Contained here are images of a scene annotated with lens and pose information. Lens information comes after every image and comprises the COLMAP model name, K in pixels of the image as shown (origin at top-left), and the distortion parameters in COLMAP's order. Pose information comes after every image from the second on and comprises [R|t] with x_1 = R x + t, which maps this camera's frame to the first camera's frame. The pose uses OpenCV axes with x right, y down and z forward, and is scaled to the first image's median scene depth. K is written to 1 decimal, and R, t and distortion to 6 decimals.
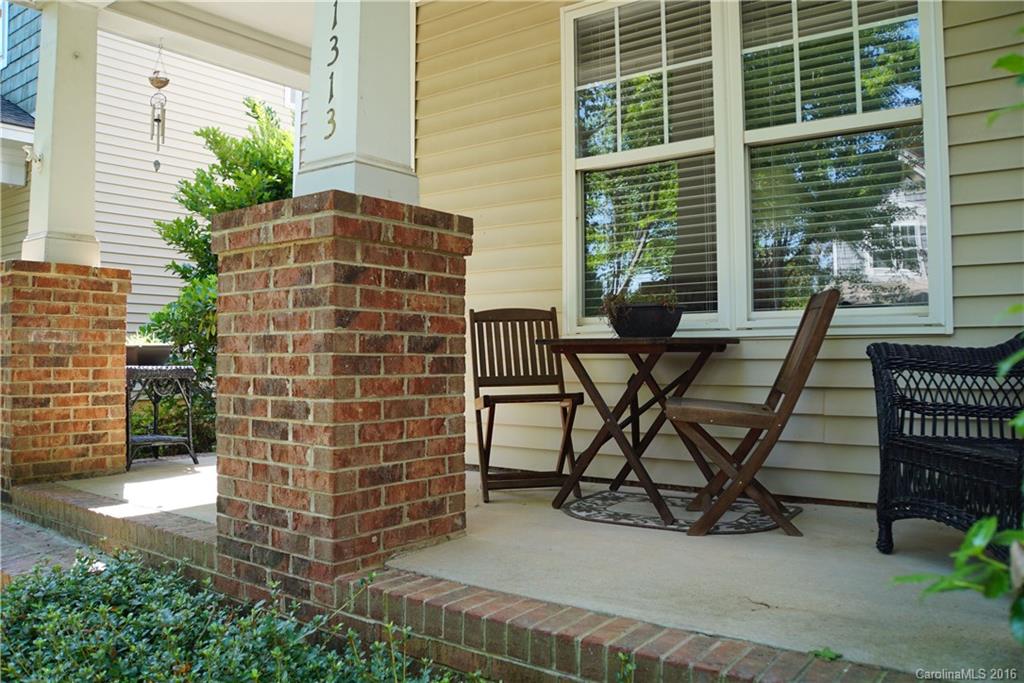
lens RADIAL K [[821.0, 0, 511.3], [0, 821.0, 342.1], [0, 0, 1]] dist [-0.134462, 0.039204]
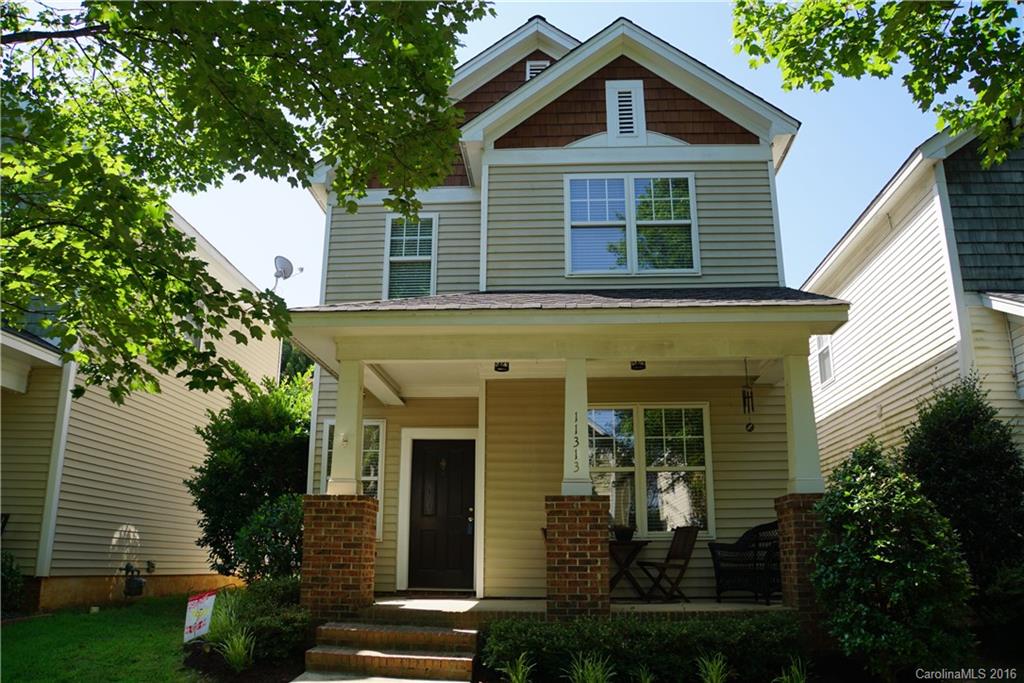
lens RADIAL K [[821.0, 0, 512.9], [0, 821.0, 339.7], [0, 0, 1]] dist [-0.134462, 0.039204]
pose [[0.830561, 0.151901, 0.535812, -2.333592], [-0.018460, 0.969065, -0.246112, 0.027618], [-0.556622, 0.194520, 0.807672, -1.560530]]
